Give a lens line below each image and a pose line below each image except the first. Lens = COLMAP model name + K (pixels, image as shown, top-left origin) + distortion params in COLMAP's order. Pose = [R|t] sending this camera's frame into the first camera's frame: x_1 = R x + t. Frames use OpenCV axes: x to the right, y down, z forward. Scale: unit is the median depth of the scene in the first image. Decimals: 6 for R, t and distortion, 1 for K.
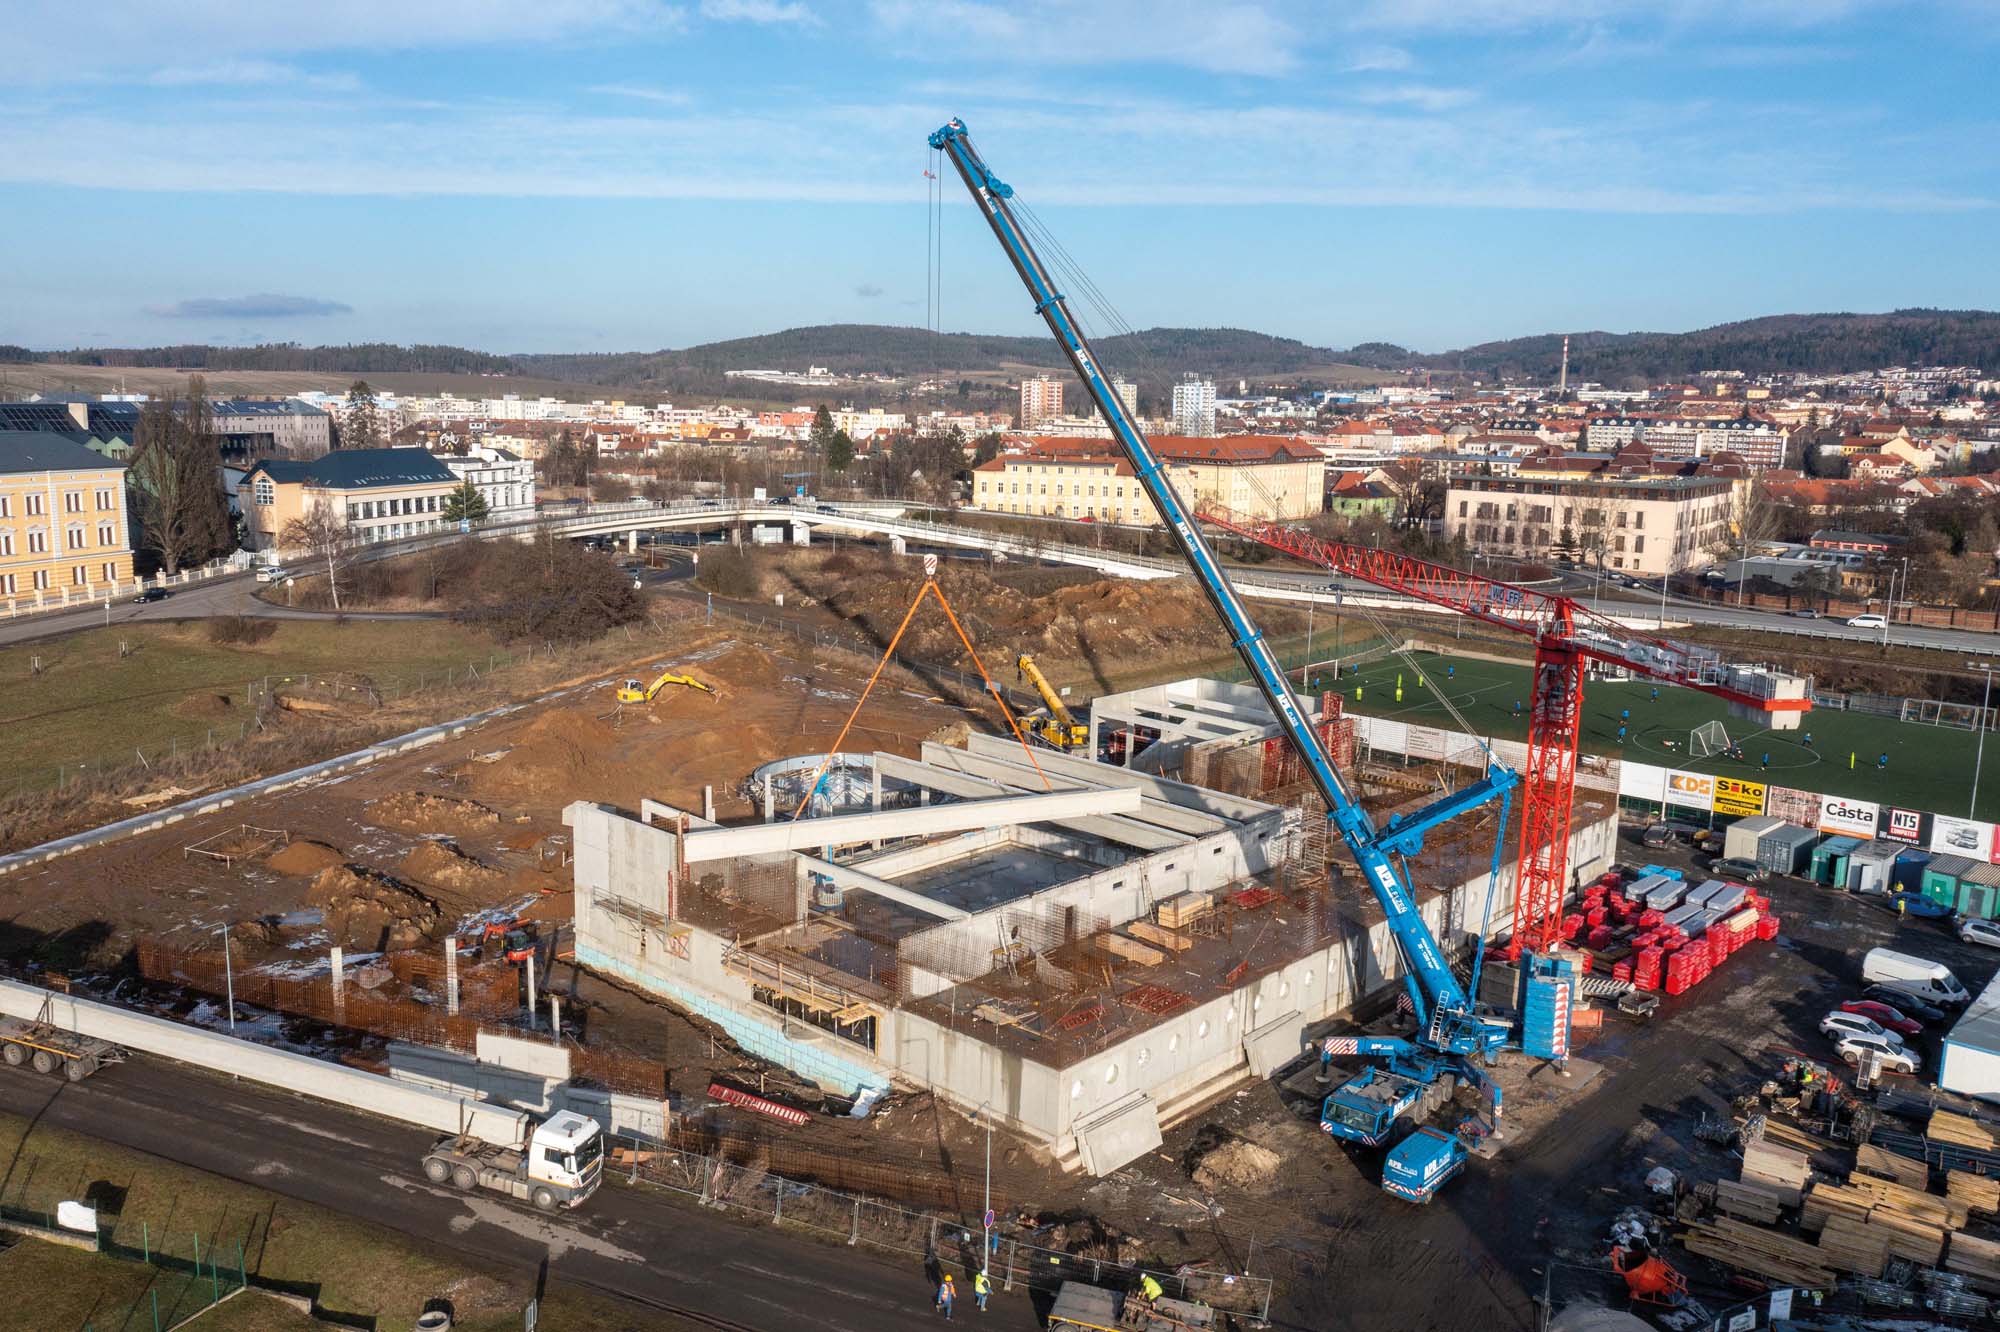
lens RADIAL K [[1581.0, 0, 992.9], [0, 1581.0, 664.6], [0, 0, 1]] dist [-0.016282, 0.007040]
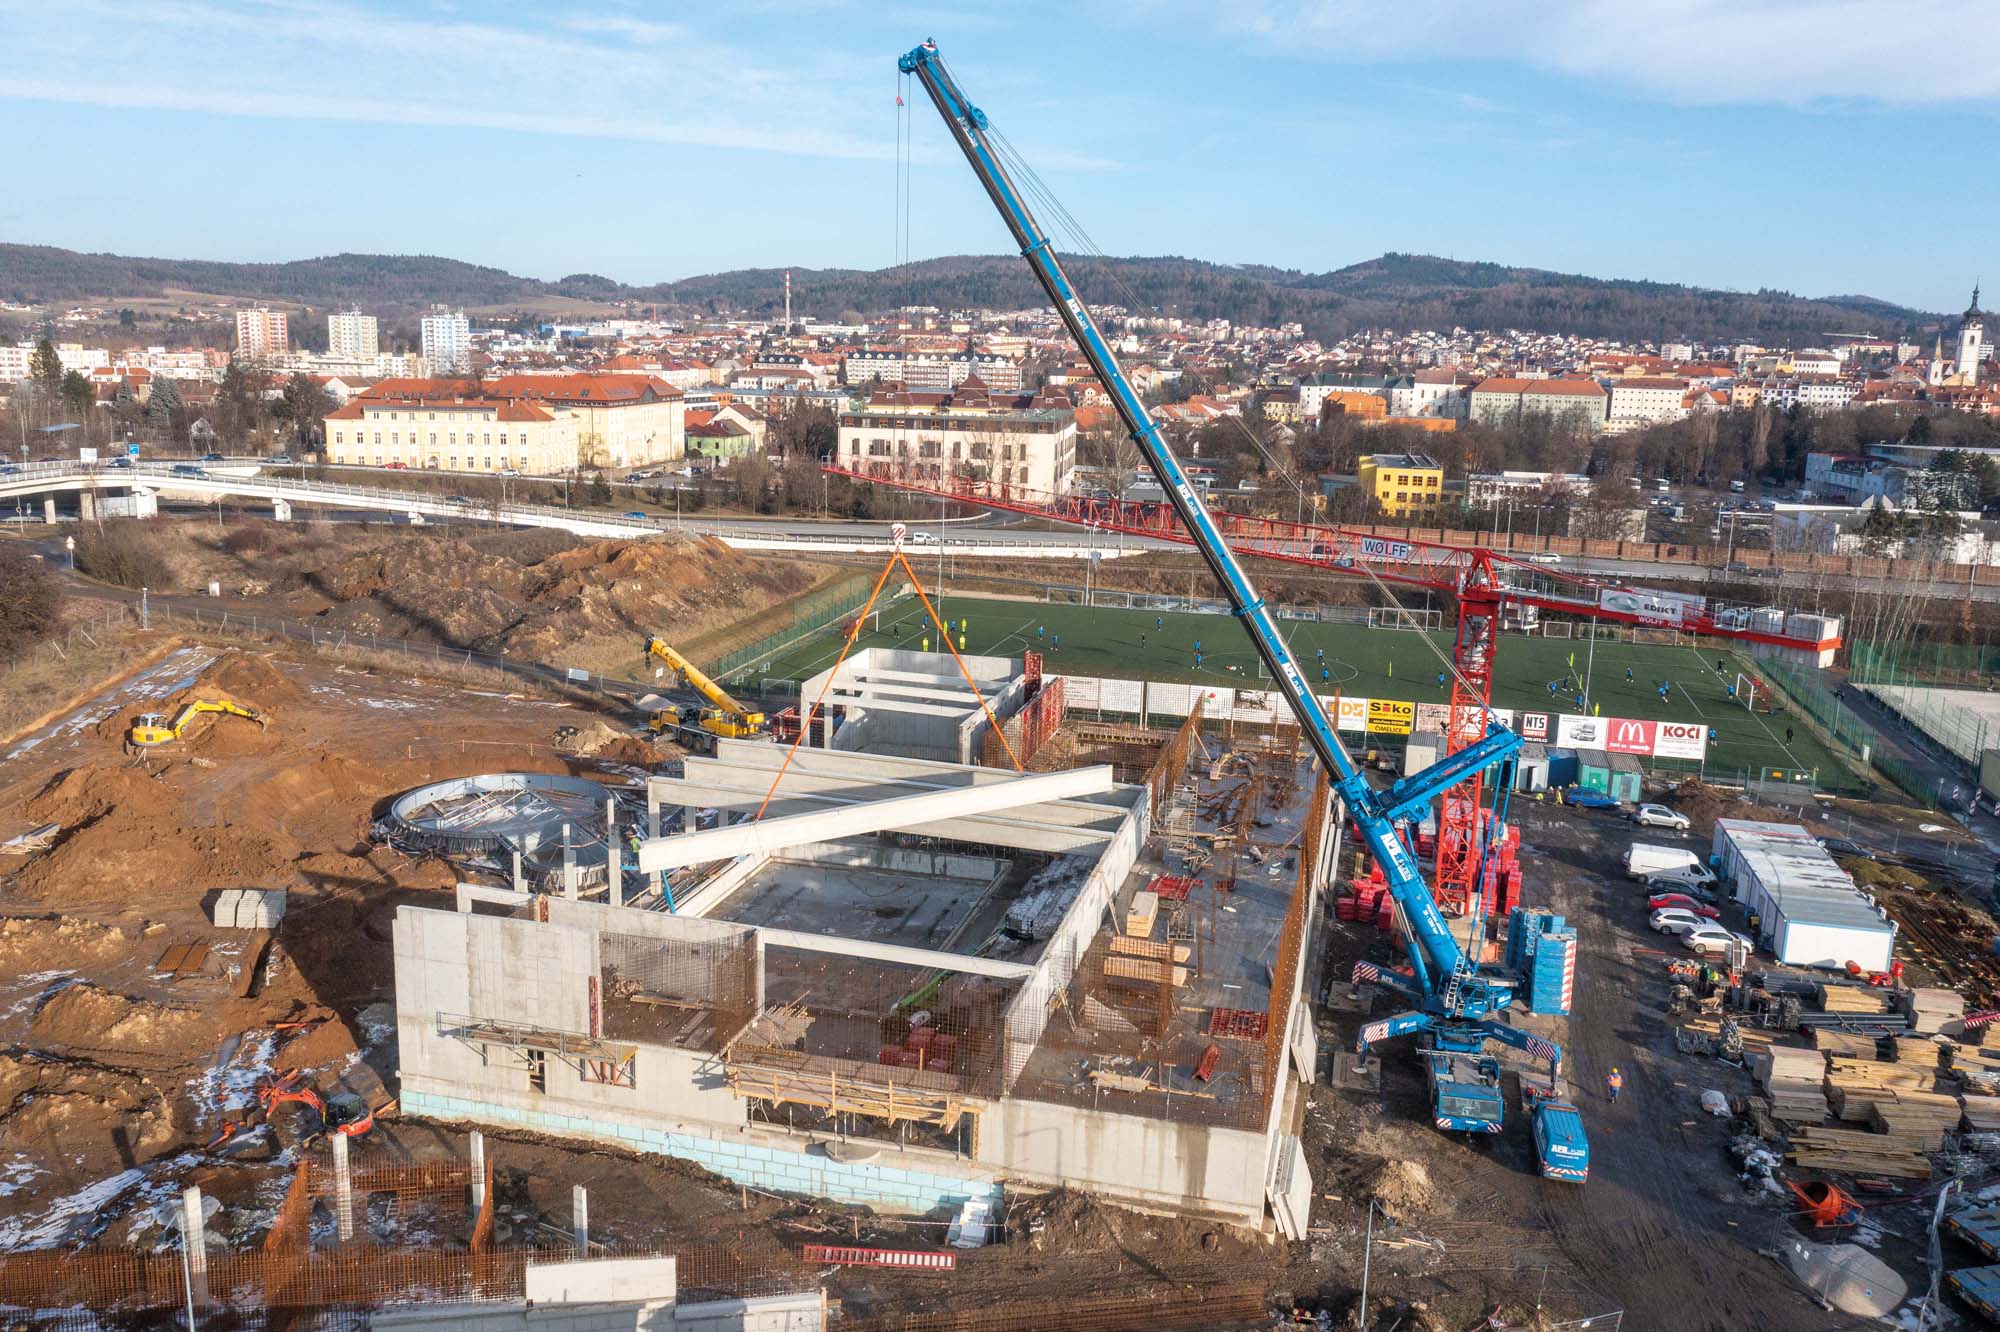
lens RADIAL K [[1581.0, 0, 992.9], [0, 1581.0, 664.6], [0, 0, 1]] dist [-0.016282, 0.007040]
pose [[0.882460, -0.092335, 0.461236, -0.276114], [0.073156, 0.995554, 0.059334, -0.037022], [-0.464663, -0.018618, 0.885292, 0.179657]]
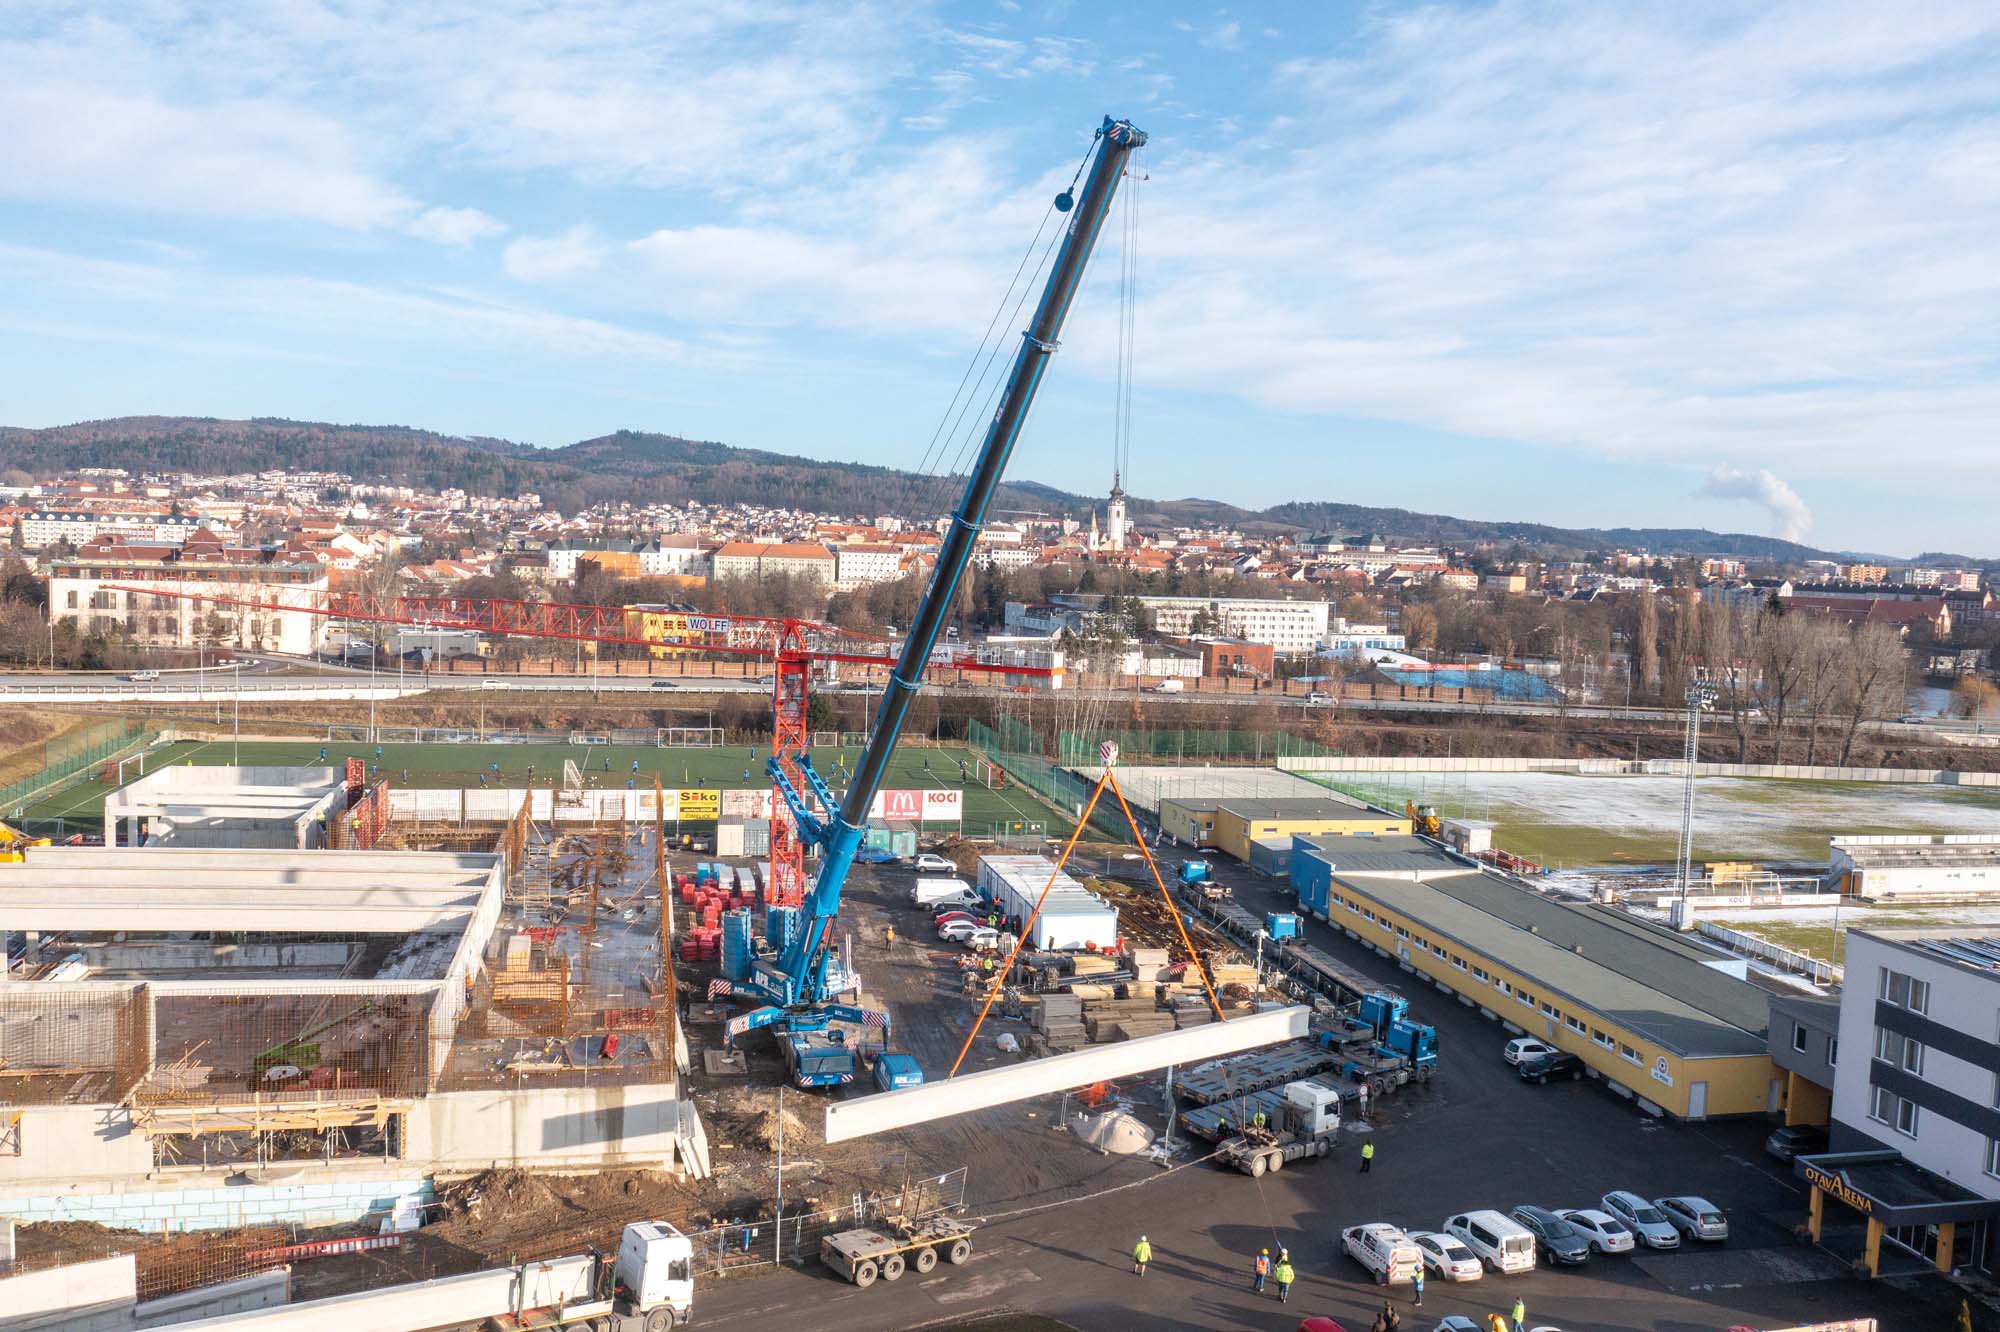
lens RADIAL K [[1581.0, 0, 992.9], [0, 1581.0, 664.6], [0, 0, 1]] dist [-0.016282, 0.007040]
pose [[0.573519, -0.063832, 0.816701, -0.383768], [0.116002, 0.993242, -0.003831, 0.010682], [-0.810937, 0.096936, 0.577048, 0.131827]]
